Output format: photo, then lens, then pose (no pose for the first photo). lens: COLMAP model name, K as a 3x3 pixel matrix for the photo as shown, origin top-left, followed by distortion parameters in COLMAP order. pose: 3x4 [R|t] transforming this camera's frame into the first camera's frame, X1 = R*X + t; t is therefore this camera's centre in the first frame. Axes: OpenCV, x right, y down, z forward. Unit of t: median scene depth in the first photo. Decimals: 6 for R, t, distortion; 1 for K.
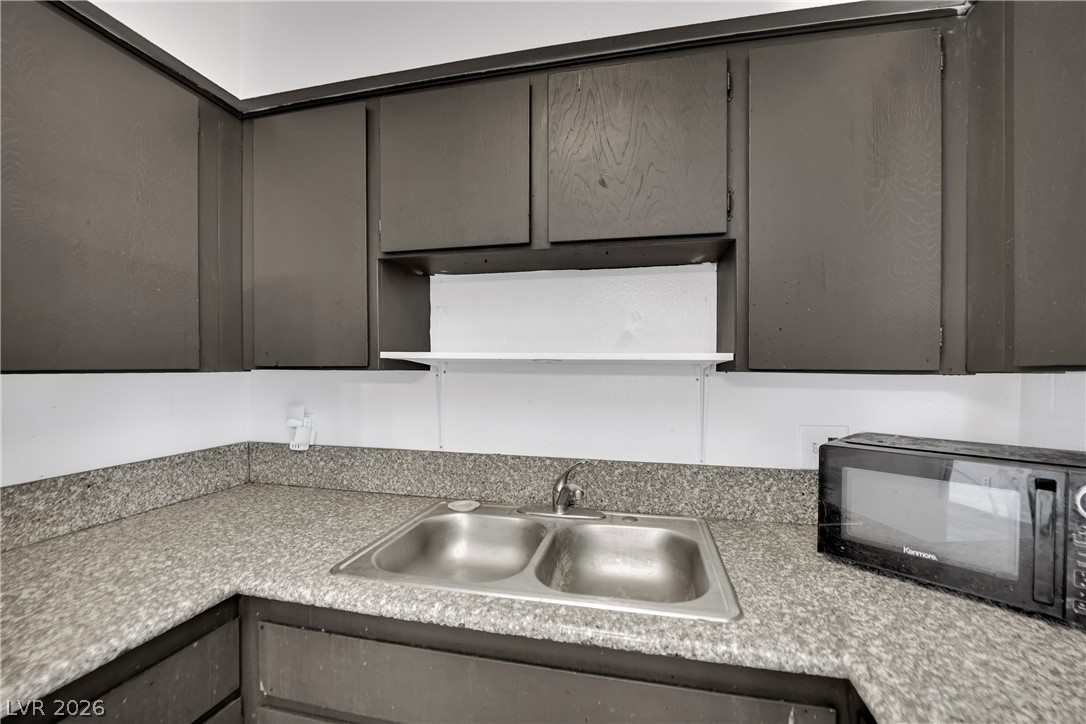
lens RADIAL K [[453.6, 0, 539.2], [0, 453.6, 377.5], [0, 0, 1]] dist [-0.022442, -0.000579]
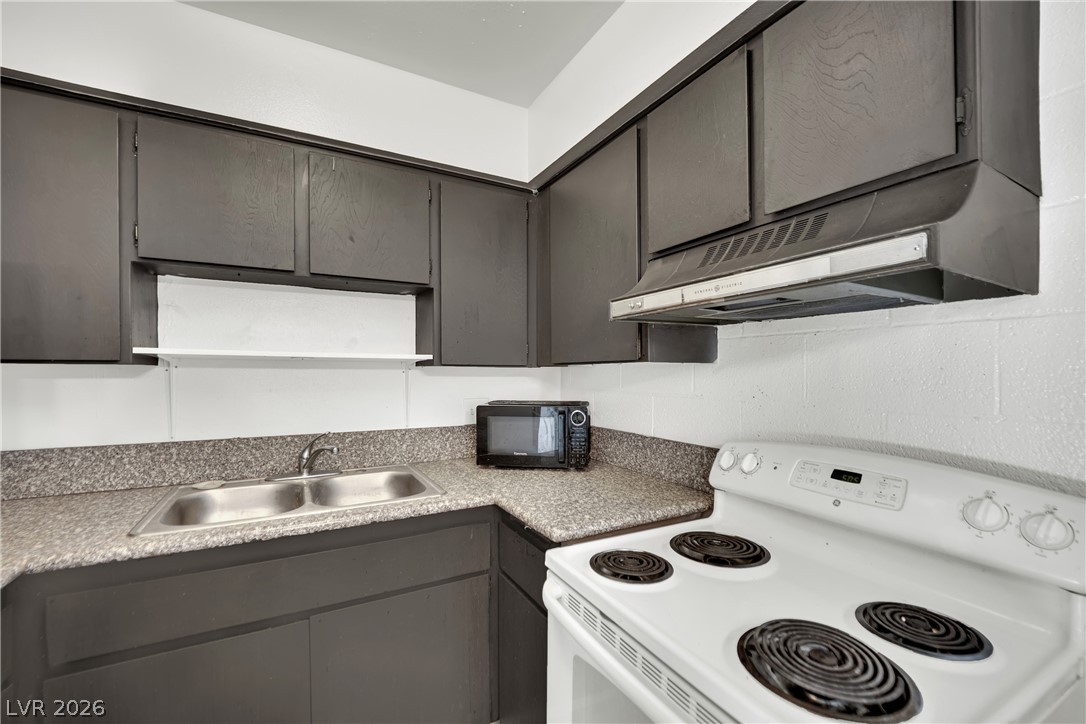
lens RADIAL K [[453.6, 0, 538.1], [0, 453.6, 373.1], [0, 0, 1]] dist [-0.022442, -0.000579]
pose [[0.744548, -0.007693, 0.667524, -0.329187], [0.013266, 0.999907, -0.003274, 0.020130], [-0.667437, 0.011293, 0.744581, -0.425866]]
